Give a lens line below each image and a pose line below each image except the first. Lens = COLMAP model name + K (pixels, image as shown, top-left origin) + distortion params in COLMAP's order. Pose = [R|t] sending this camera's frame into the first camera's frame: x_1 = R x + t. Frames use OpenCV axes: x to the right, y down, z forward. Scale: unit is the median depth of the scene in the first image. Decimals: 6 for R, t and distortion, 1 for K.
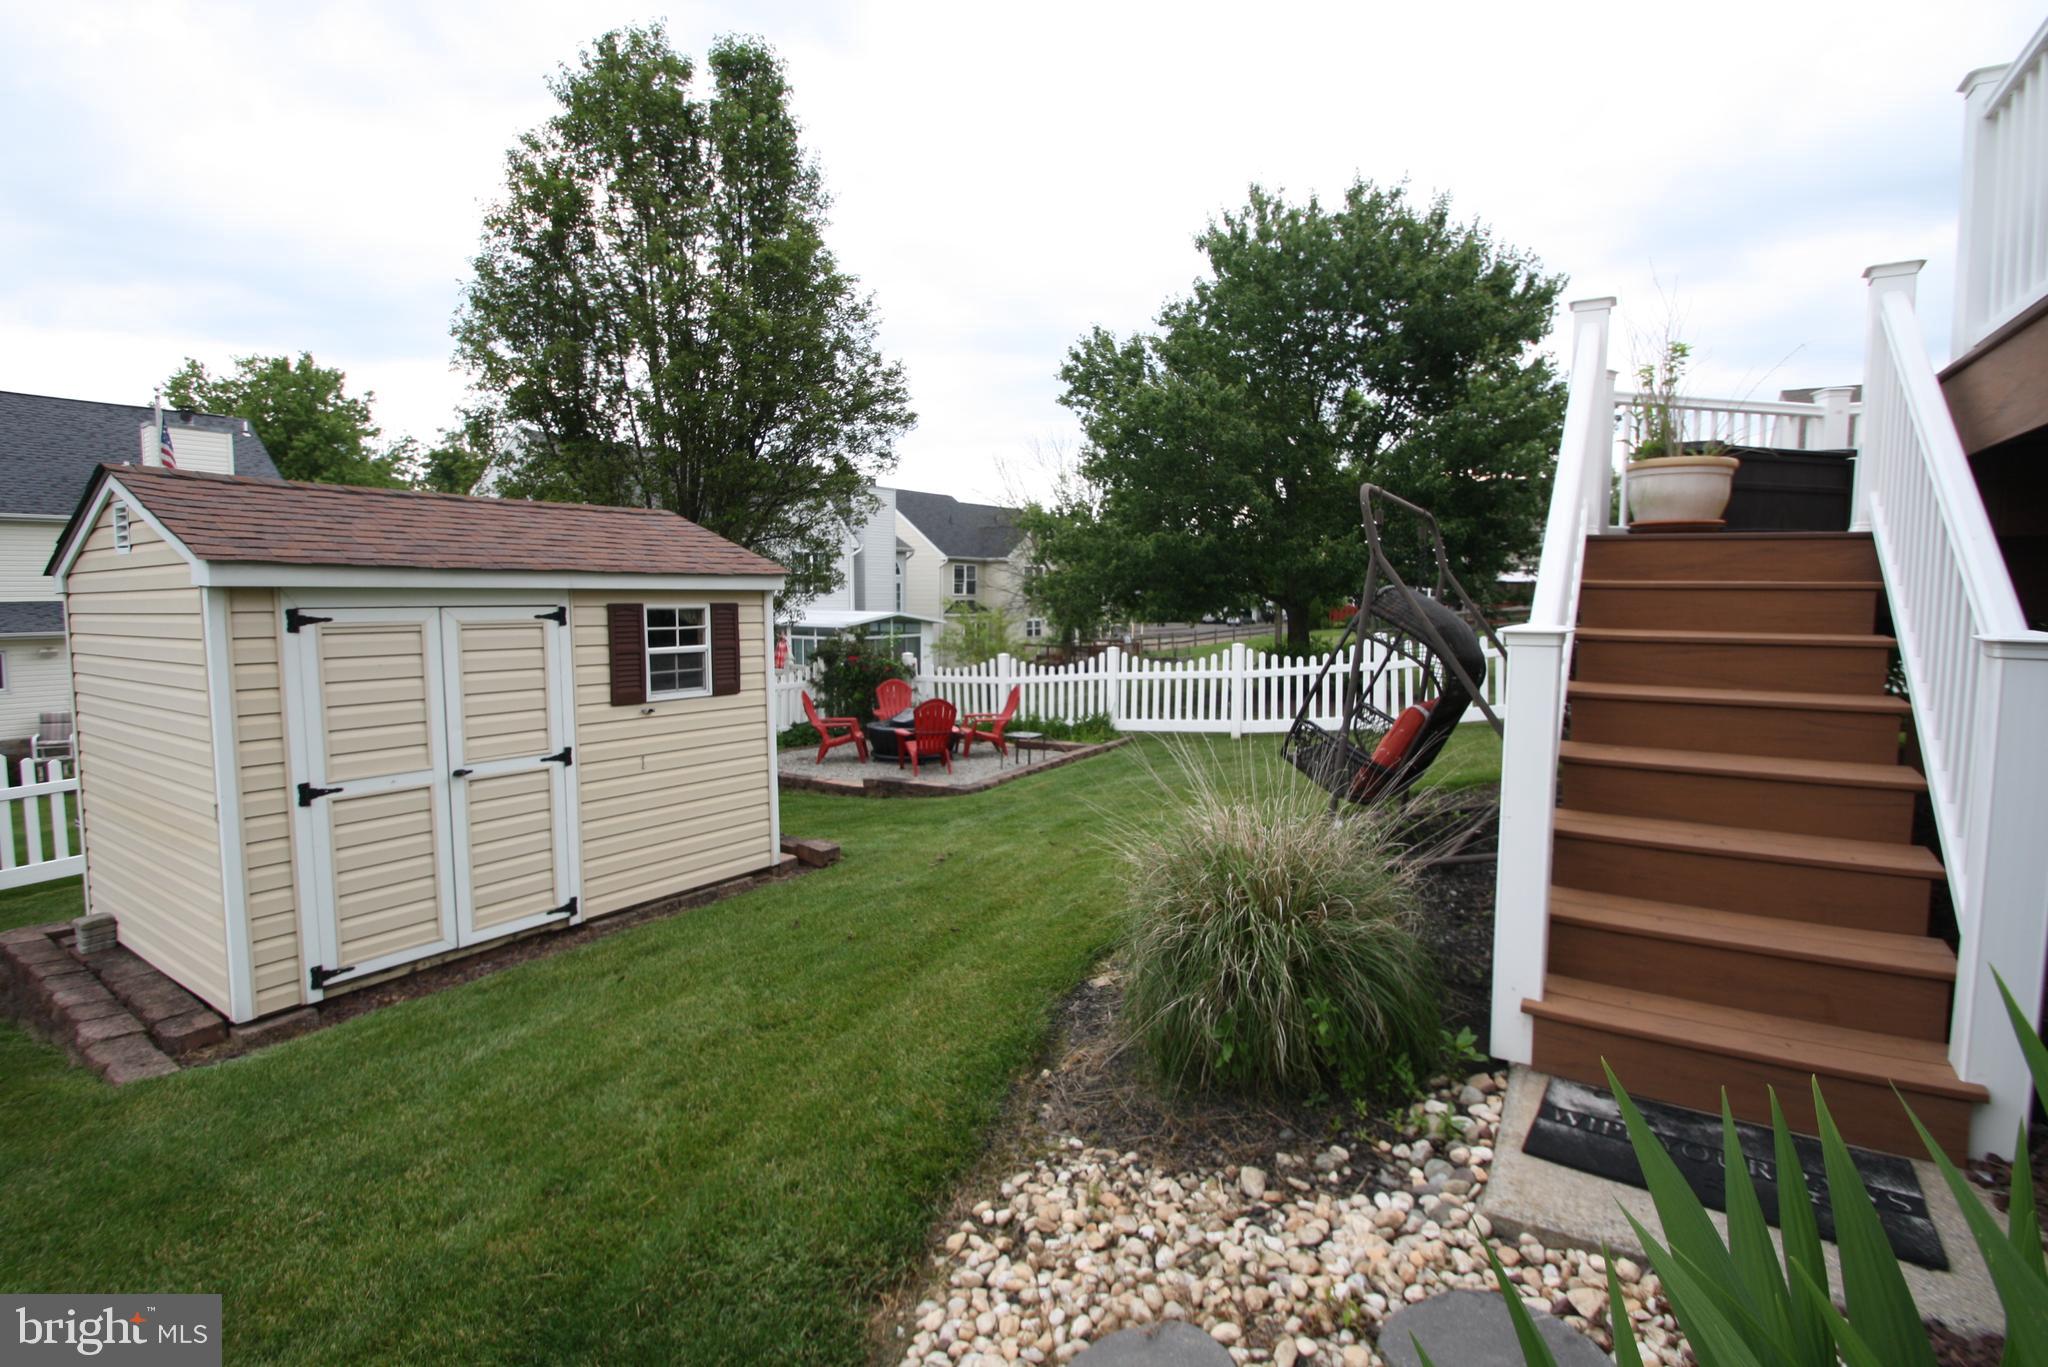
lens RADIAL K [[960.1, 0, 1037.5], [0, 960.1, 681.8], [0, 0, 1]] dist [-0.000214, -0.013249]
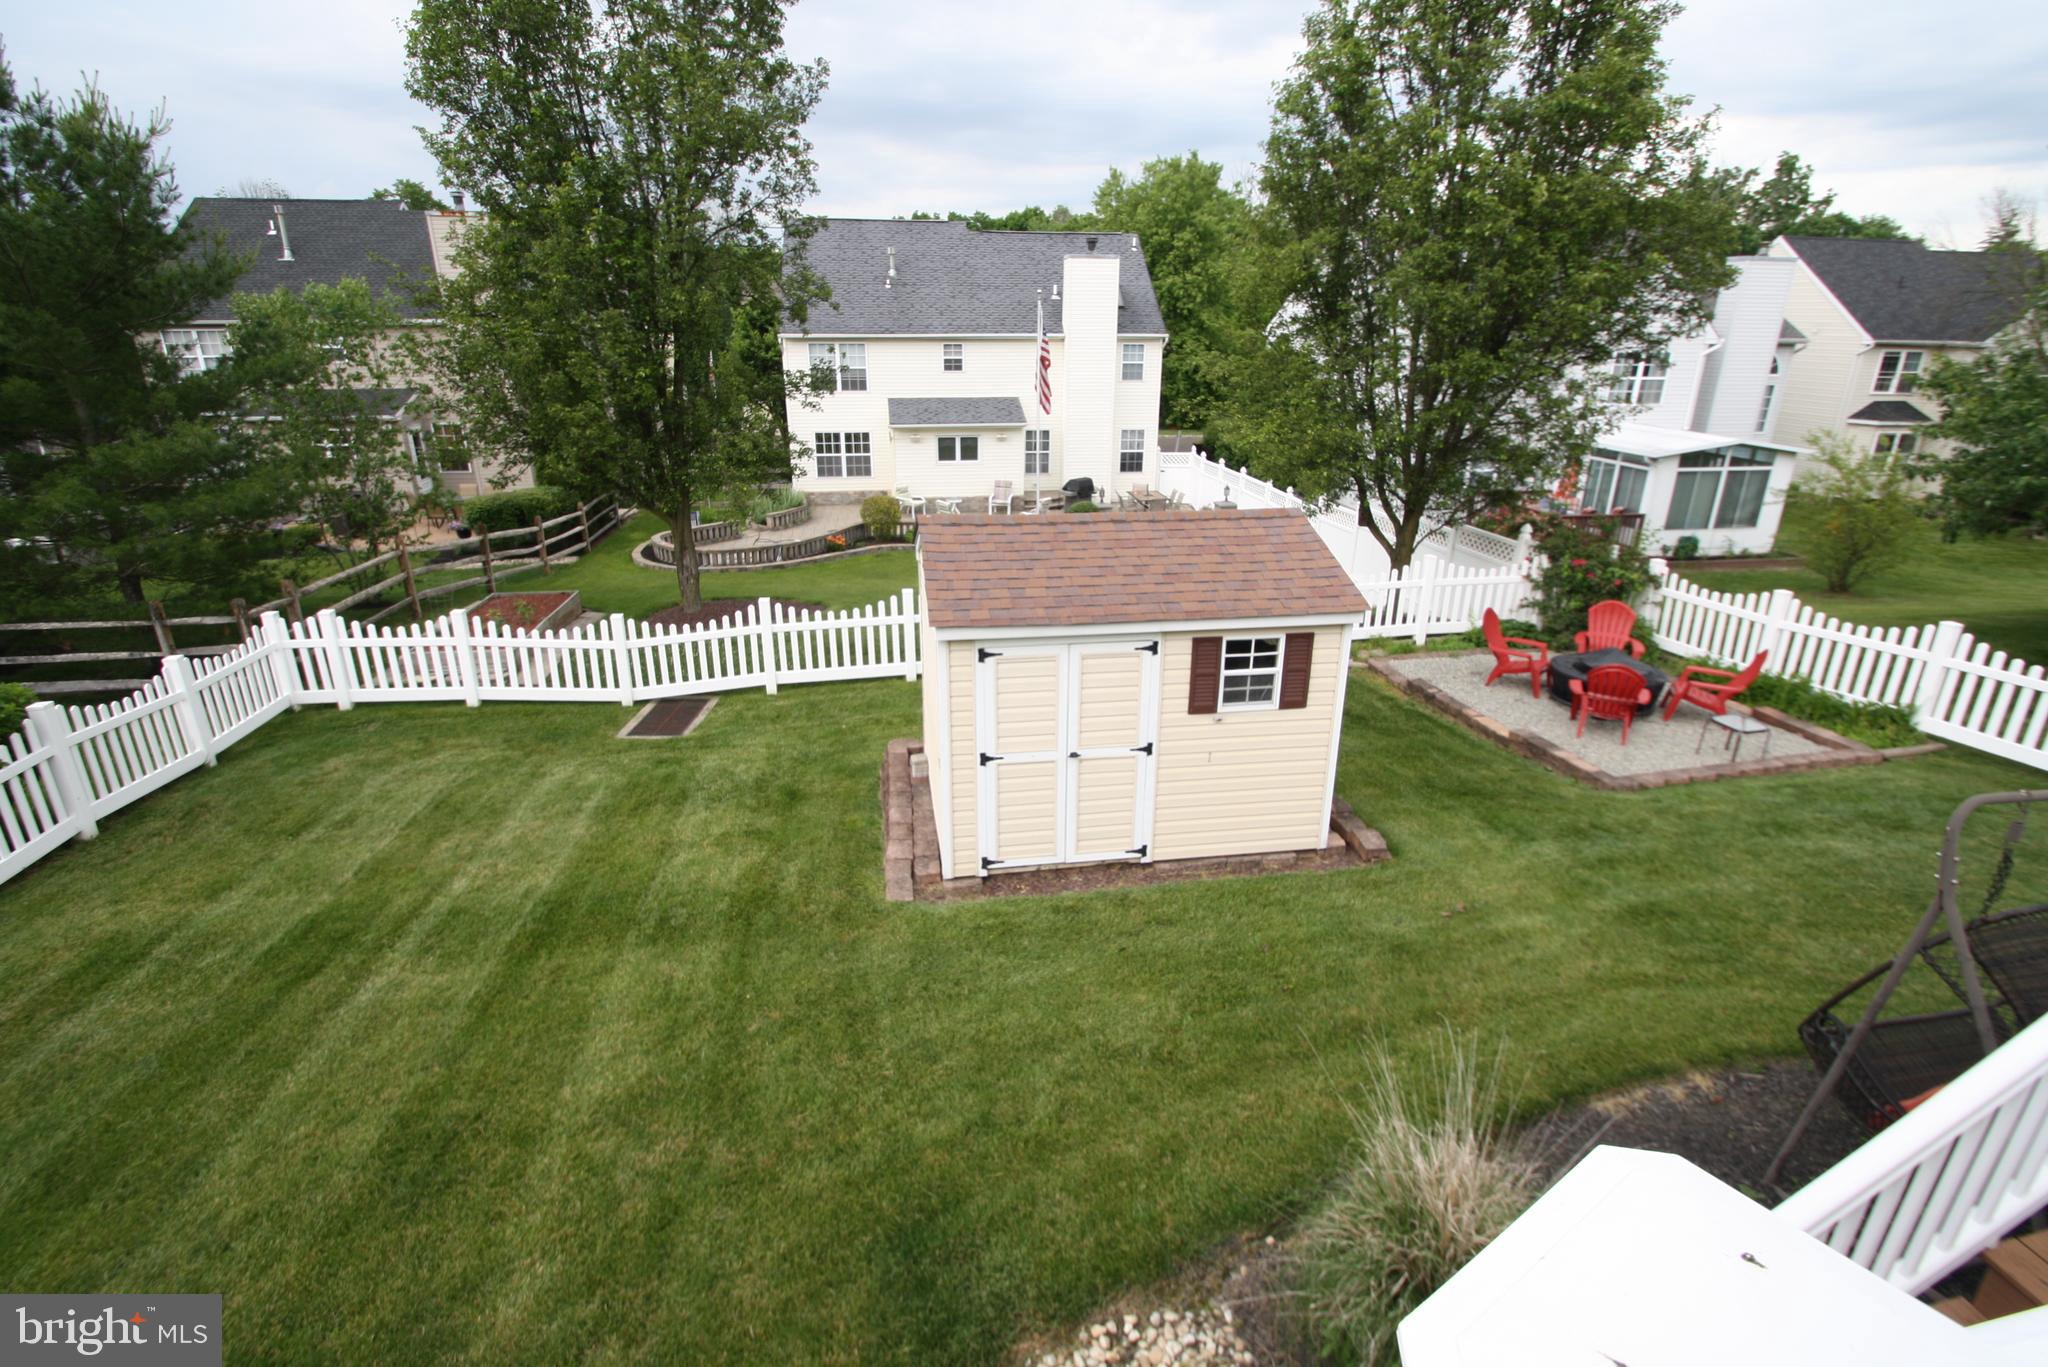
lens RADIAL K [[958.7, 0, 1024.0], [0, 958.7, 683.5], [0, 0, 1]] dist [0.002057, -0.000523]
pose [[0.676637, 0.254421, -0.690965, 0.262522], [-0.062262, 0.954816, 0.290603, -0.355135], [0.733680, -0.153612, 0.661904, 0.012678]]
